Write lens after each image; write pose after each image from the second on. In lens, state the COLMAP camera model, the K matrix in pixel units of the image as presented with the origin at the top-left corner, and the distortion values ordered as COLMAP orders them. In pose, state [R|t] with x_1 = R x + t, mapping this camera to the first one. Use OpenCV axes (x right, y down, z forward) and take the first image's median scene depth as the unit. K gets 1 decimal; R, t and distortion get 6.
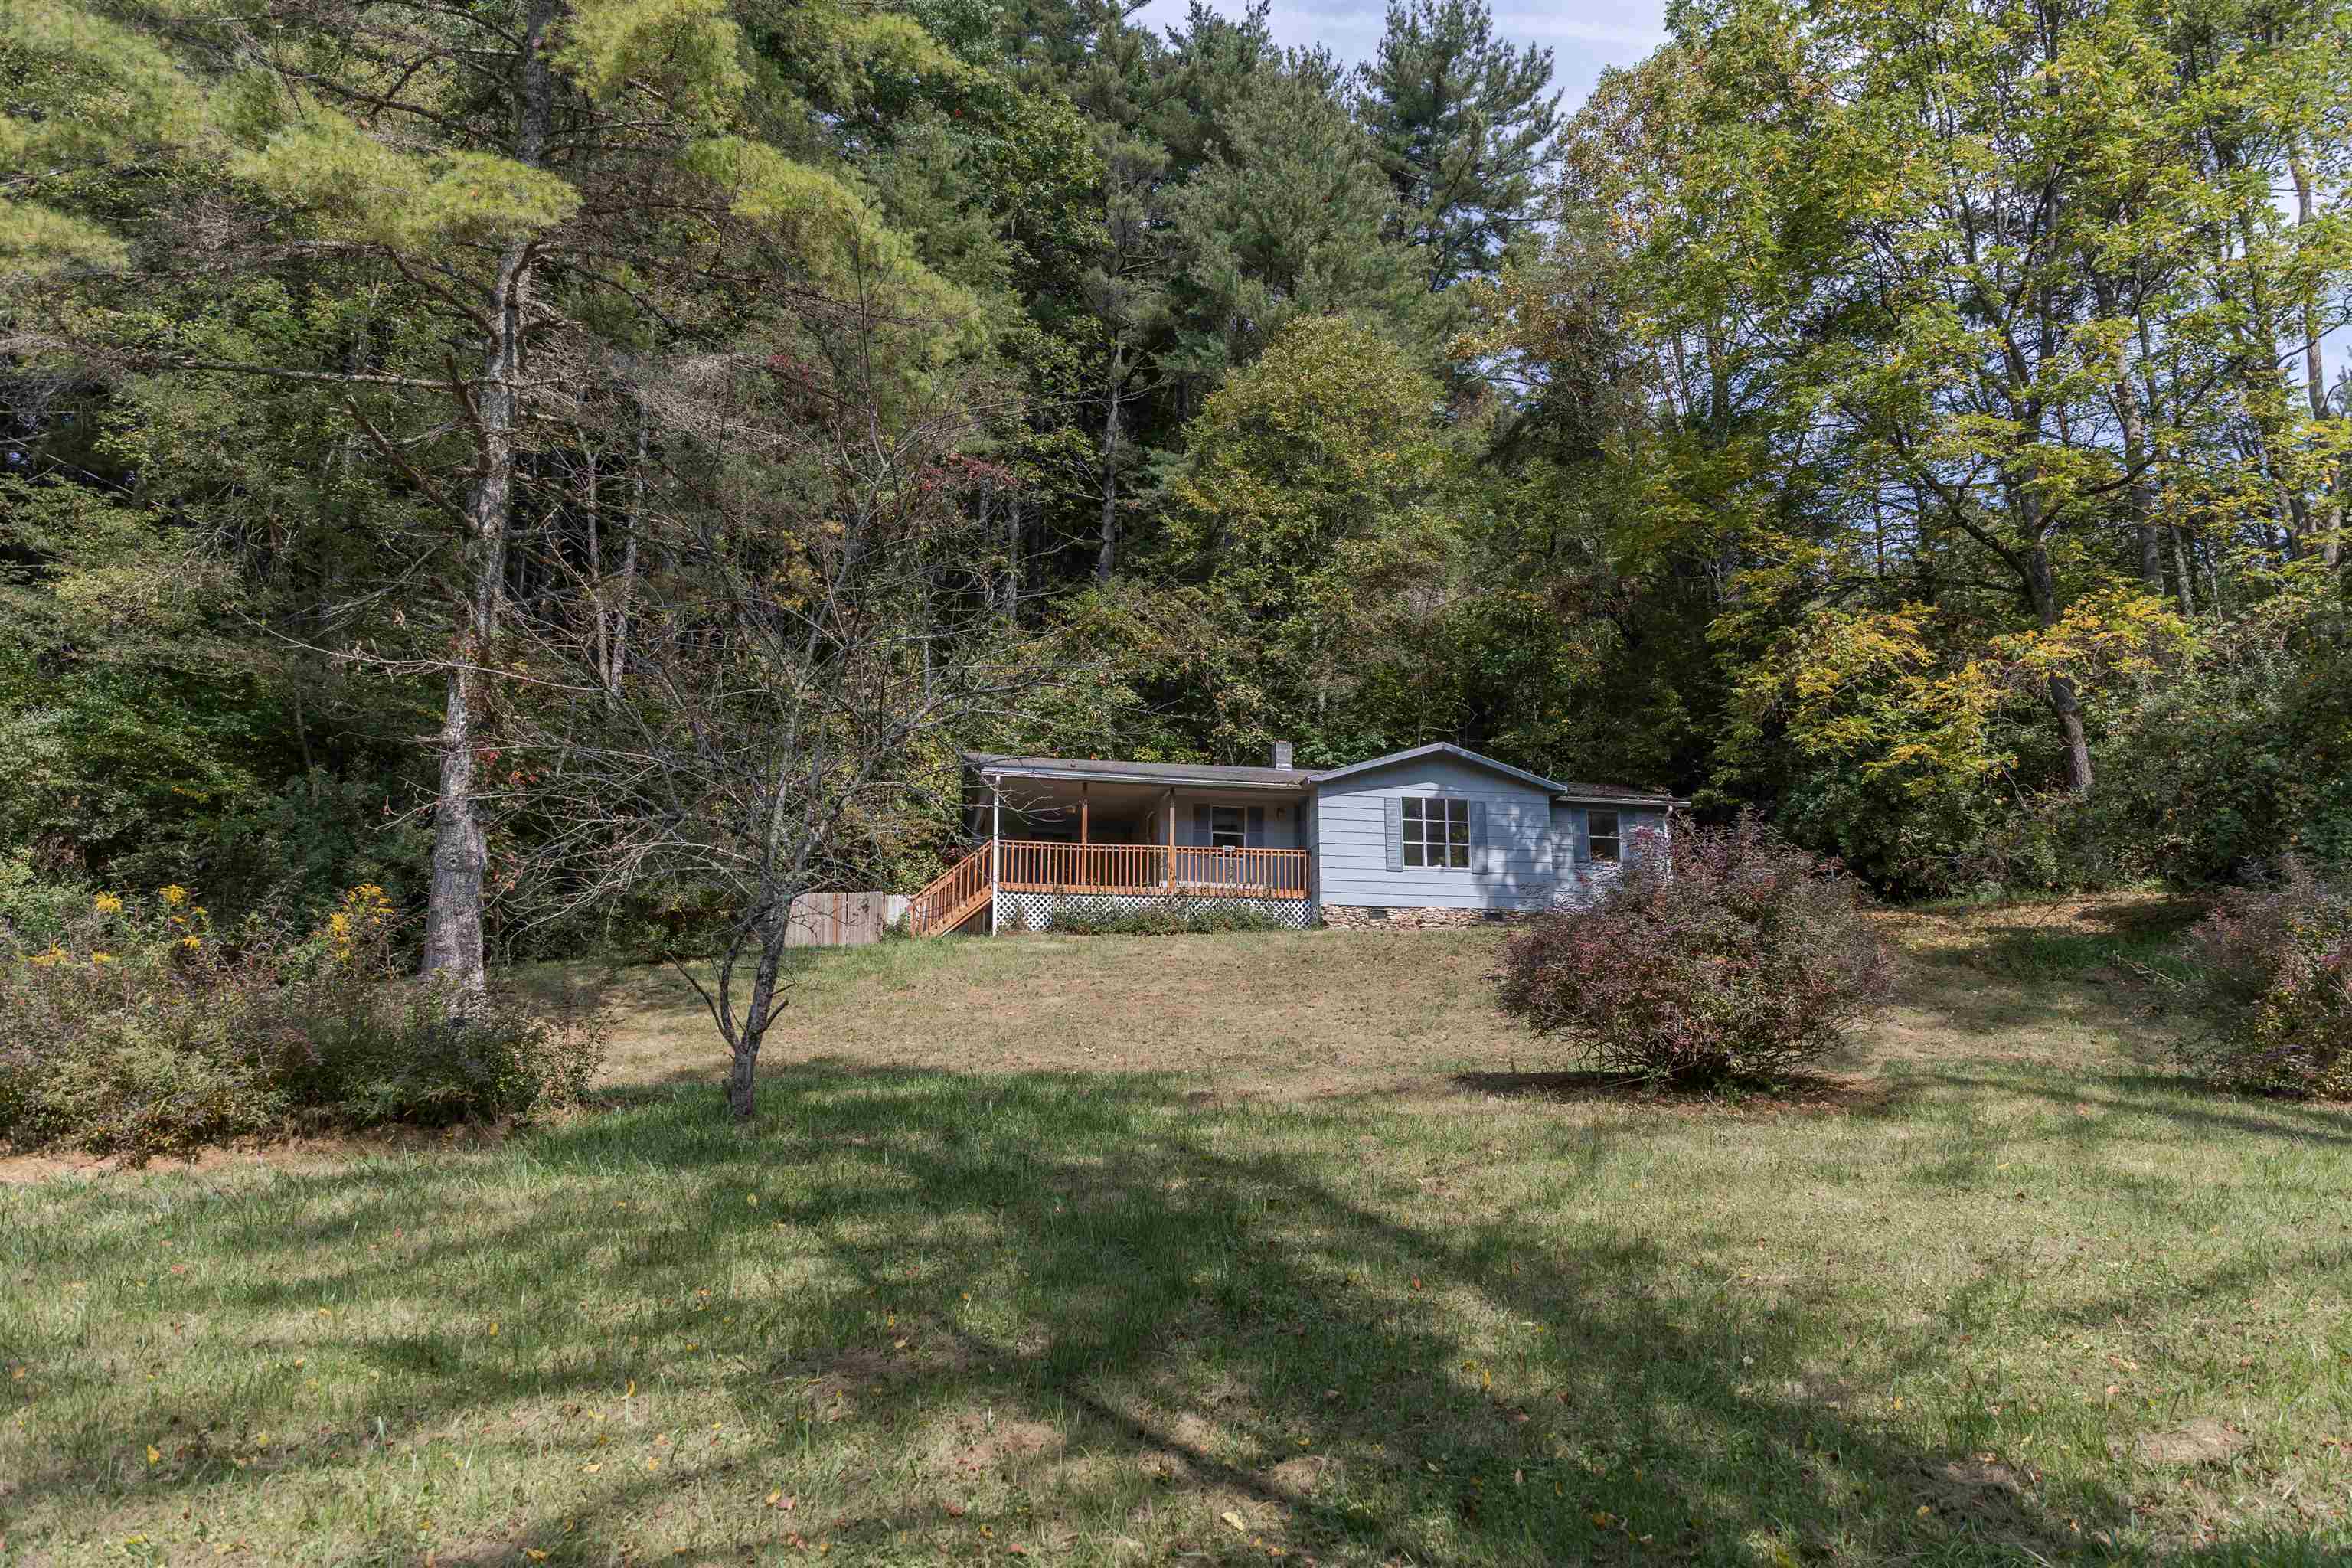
lens RADIAL K [[1567.3, 0, 1176.0], [0, 1567.3, 784.0], [0, 0, 1]] dist [0.003040, -0.000852]
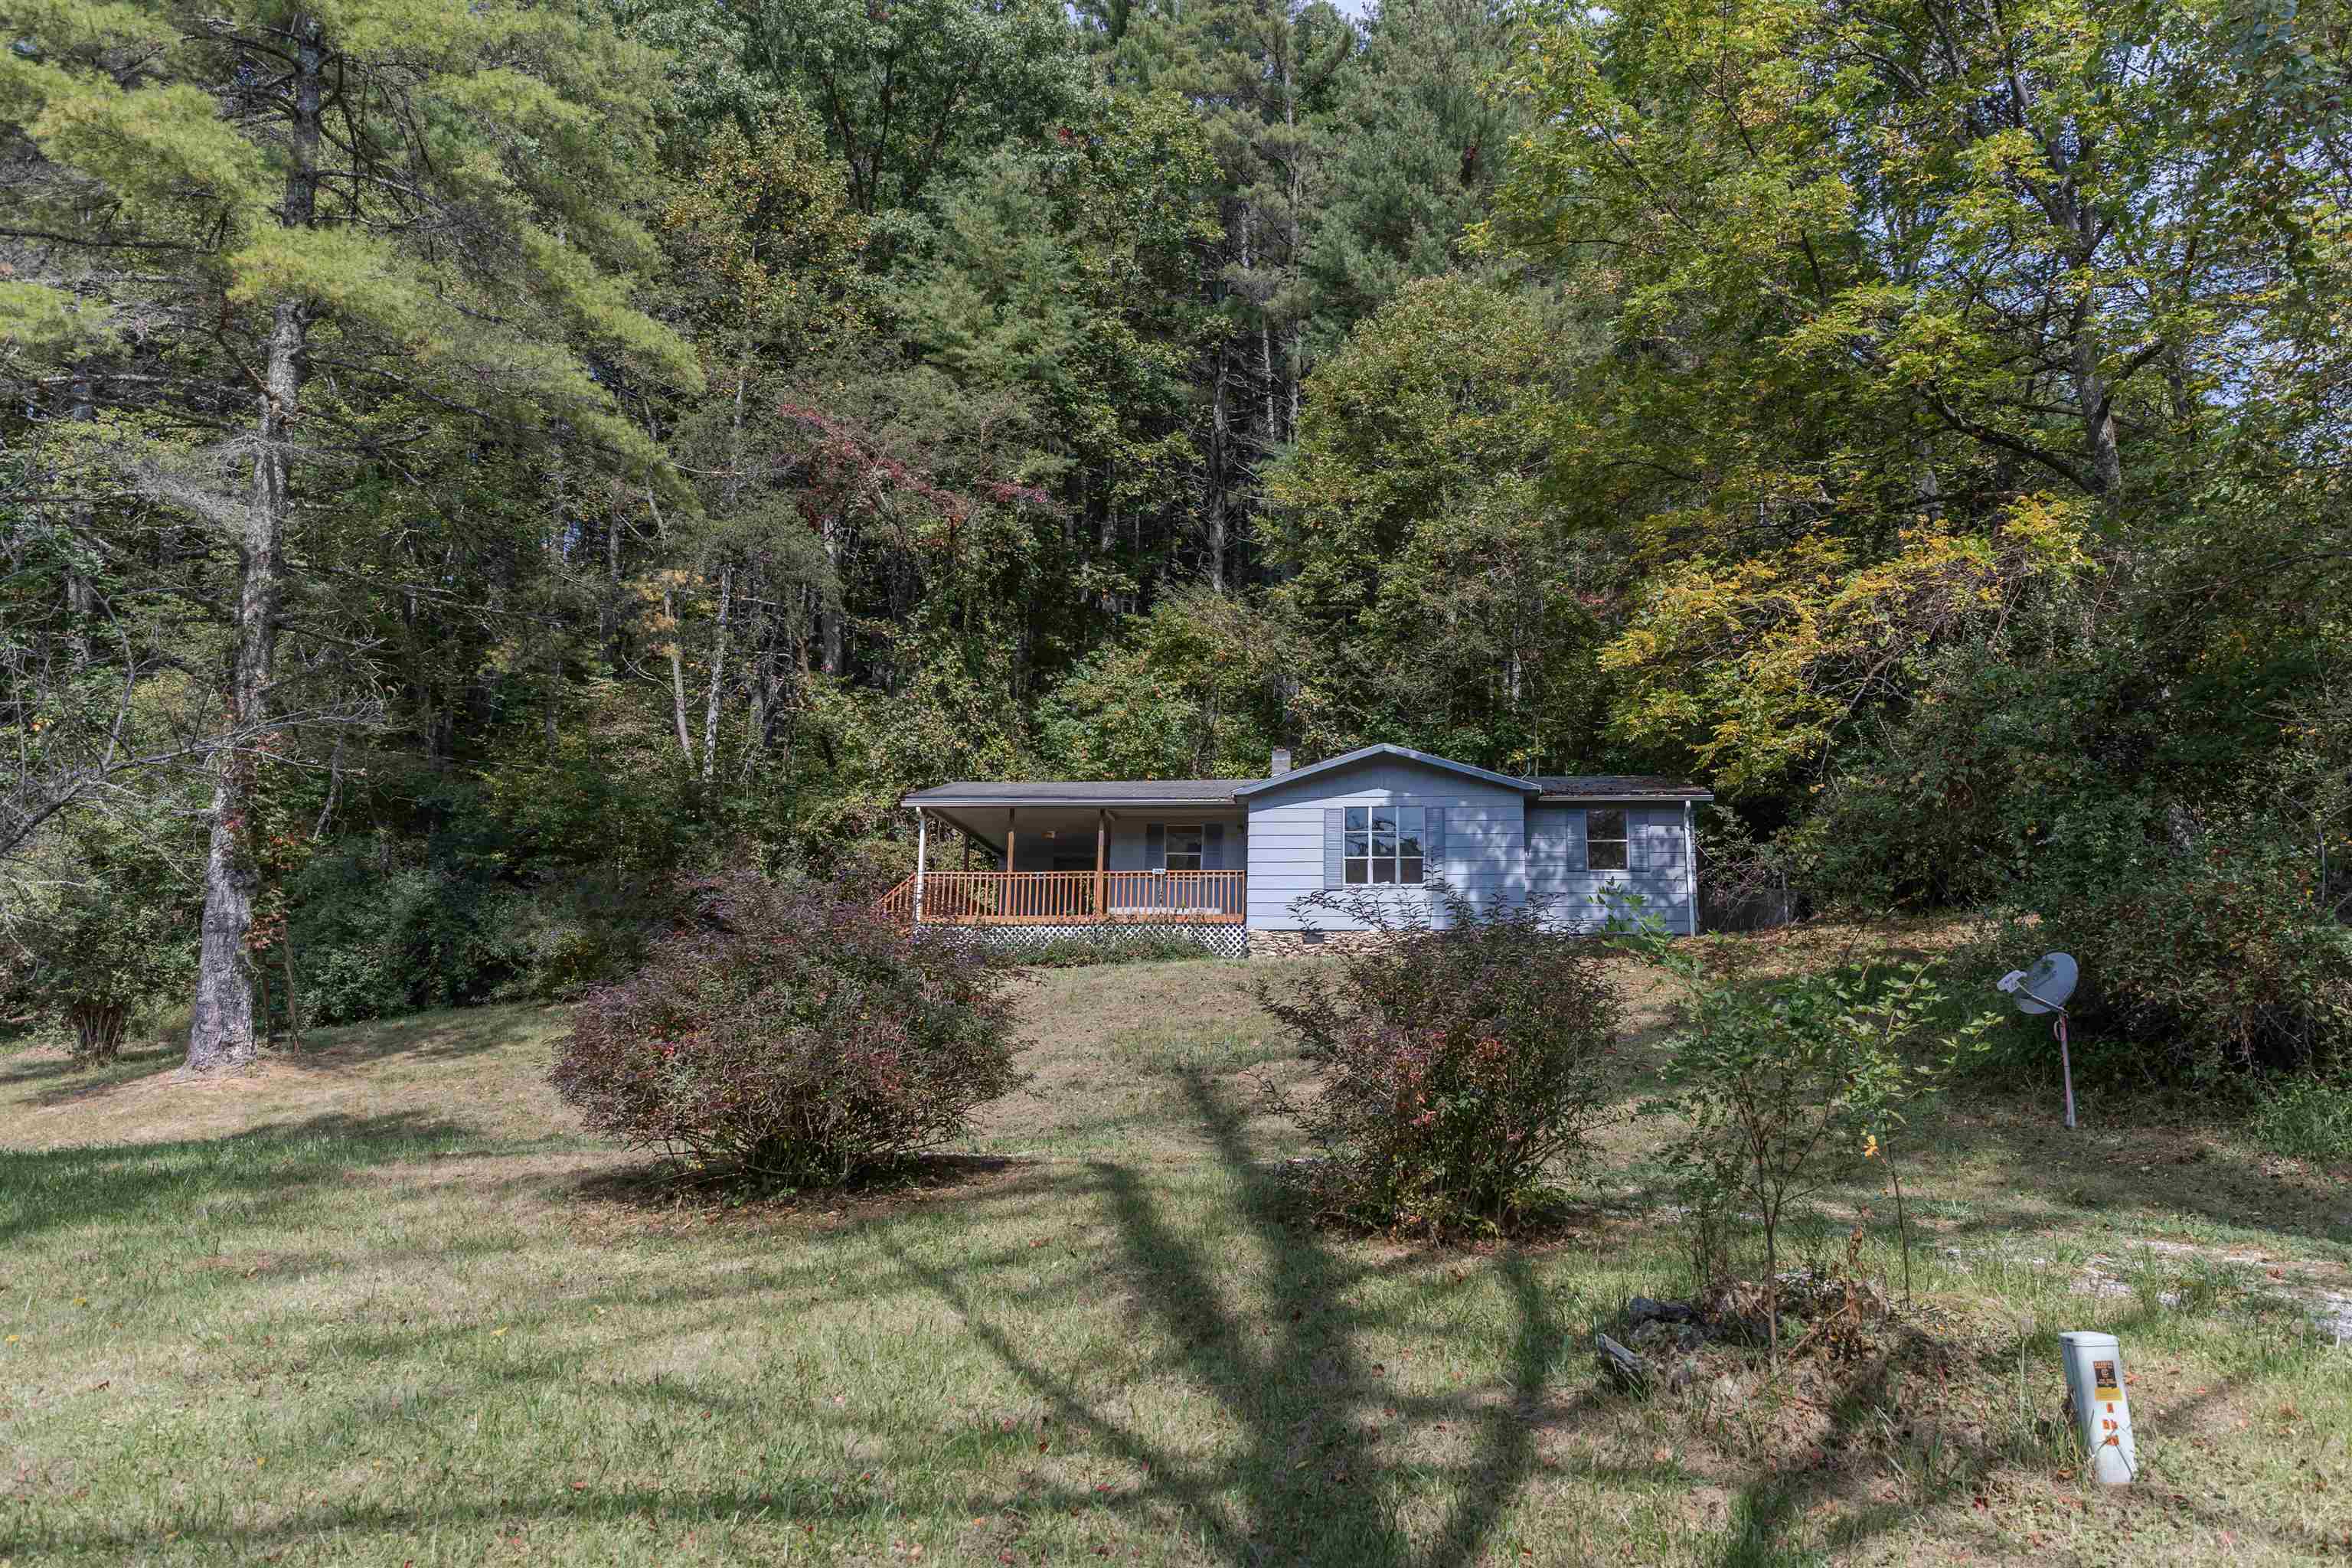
lens RADIAL K [[1567.3, 0, 1176.0], [0, 1567.3, 784.0], [0, 0, 1]] dist [0.003040, -0.000852]
pose [[0.941616, -0.053372, -0.332432, 0.347469], [0.052240, 0.998558, -0.012348, 0.001130], [0.332611, -0.005739, 0.943046, 0.120100]]
